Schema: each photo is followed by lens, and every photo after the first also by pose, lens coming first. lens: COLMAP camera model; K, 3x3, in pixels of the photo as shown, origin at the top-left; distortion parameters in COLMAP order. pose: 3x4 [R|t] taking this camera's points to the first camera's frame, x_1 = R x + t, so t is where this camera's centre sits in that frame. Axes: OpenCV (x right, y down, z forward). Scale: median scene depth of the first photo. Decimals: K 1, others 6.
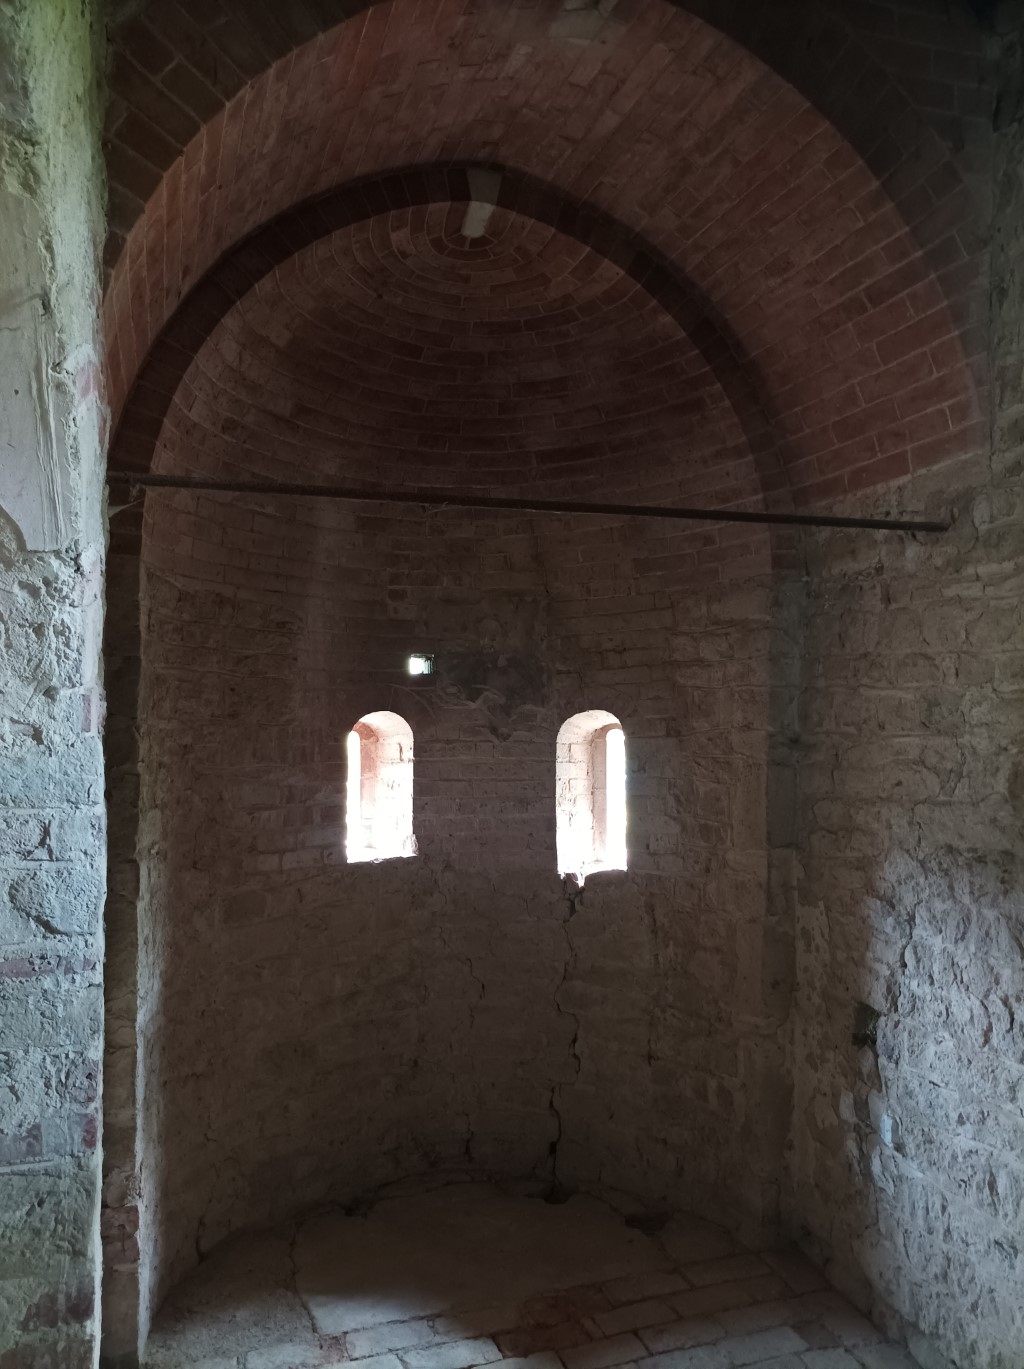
lens RADIAL K [[1027.7, 0, 512.7], [0, 1027.7, 686.5], [0, 0, 1]] dist [0.007424, 0.004151]
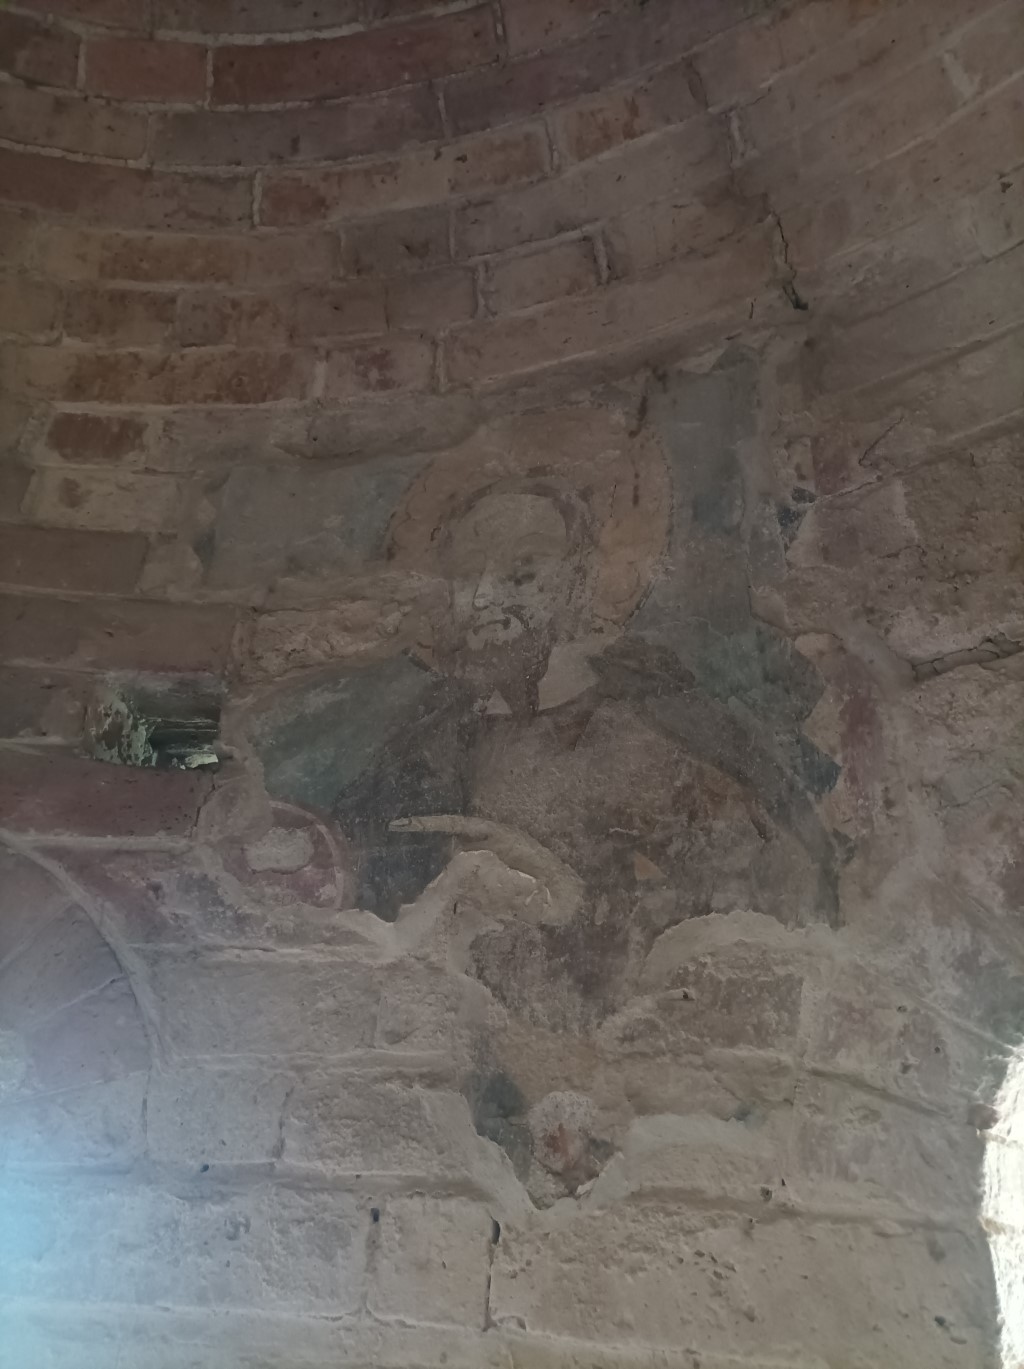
lens RADIAL K [[1027.7, 0, 515.8], [0, 1027.7, 685.9], [0, 0, 1]] dist [0.007424, 0.004151]
pose [[0.929035, -0.132240, -0.345552, 0.041442], [-0.032581, 0.901078, -0.432431, 0.051802], [0.368554, 0.413003, 0.832825, 0.857085]]
